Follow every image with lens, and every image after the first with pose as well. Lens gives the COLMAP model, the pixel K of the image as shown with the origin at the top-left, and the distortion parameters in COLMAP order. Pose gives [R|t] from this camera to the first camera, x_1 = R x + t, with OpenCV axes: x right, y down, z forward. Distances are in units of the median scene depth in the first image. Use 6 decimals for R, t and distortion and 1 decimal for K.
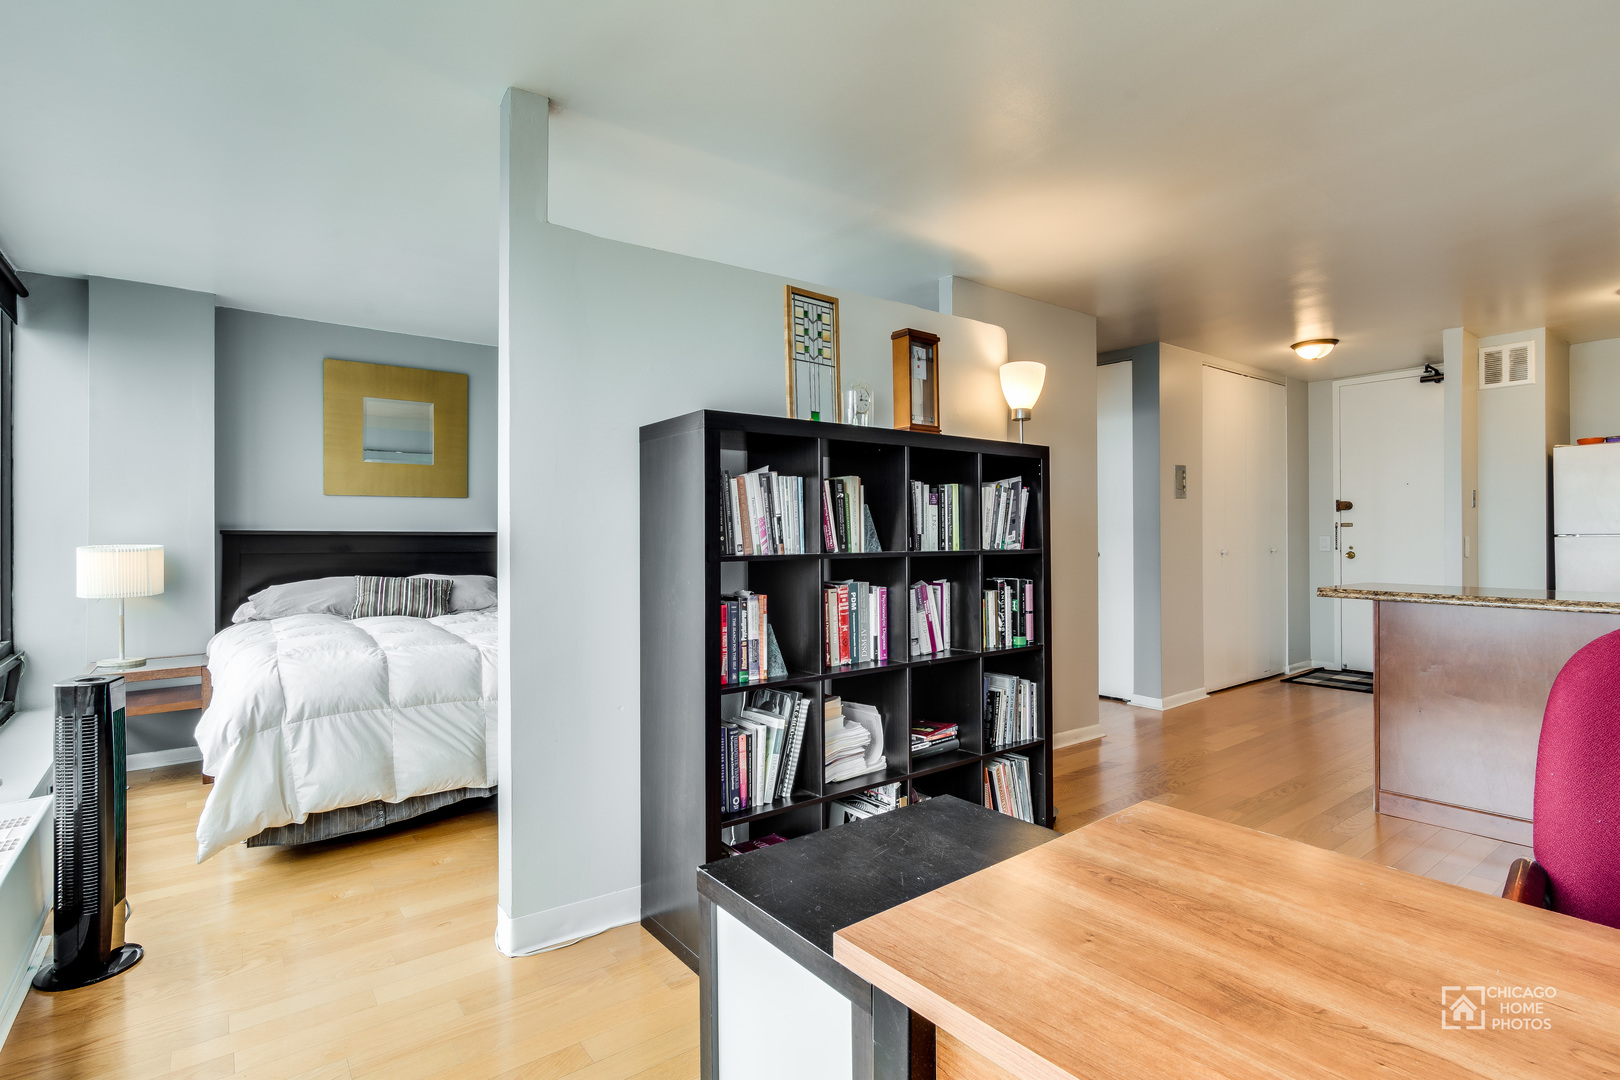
lens RADIAL K [[785.7, 0, 813.8], [0, 785.7, 535.4], [0, 0, 1]] dist [-0.000580, 0.001629]
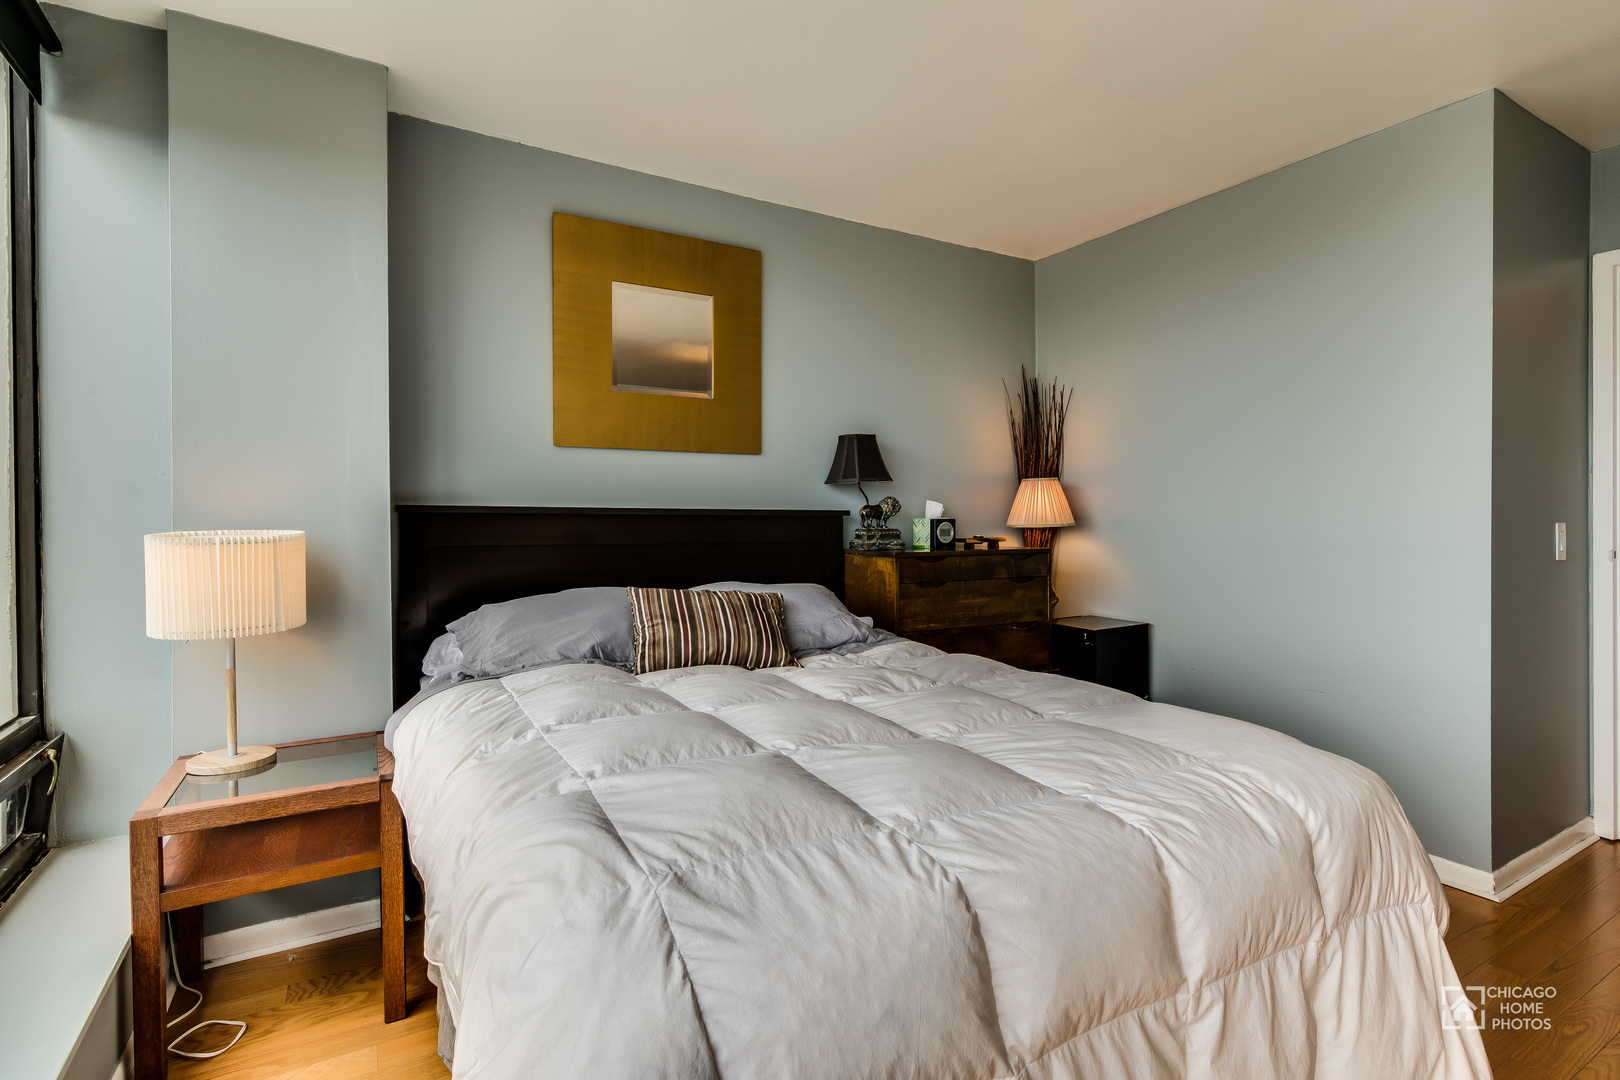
lens RADIAL K [[785.7, 0, 809.7], [0, 785.7, 531.7], [0, 0, 1]] dist [-0.000580, 0.001629]
pose [[0.992850, -0.003821, -0.119306, -0.408069], [0.004764, 0.999960, 0.007621, 0.009438], [0.119272, -0.008134, 0.992828, 0.492730]]
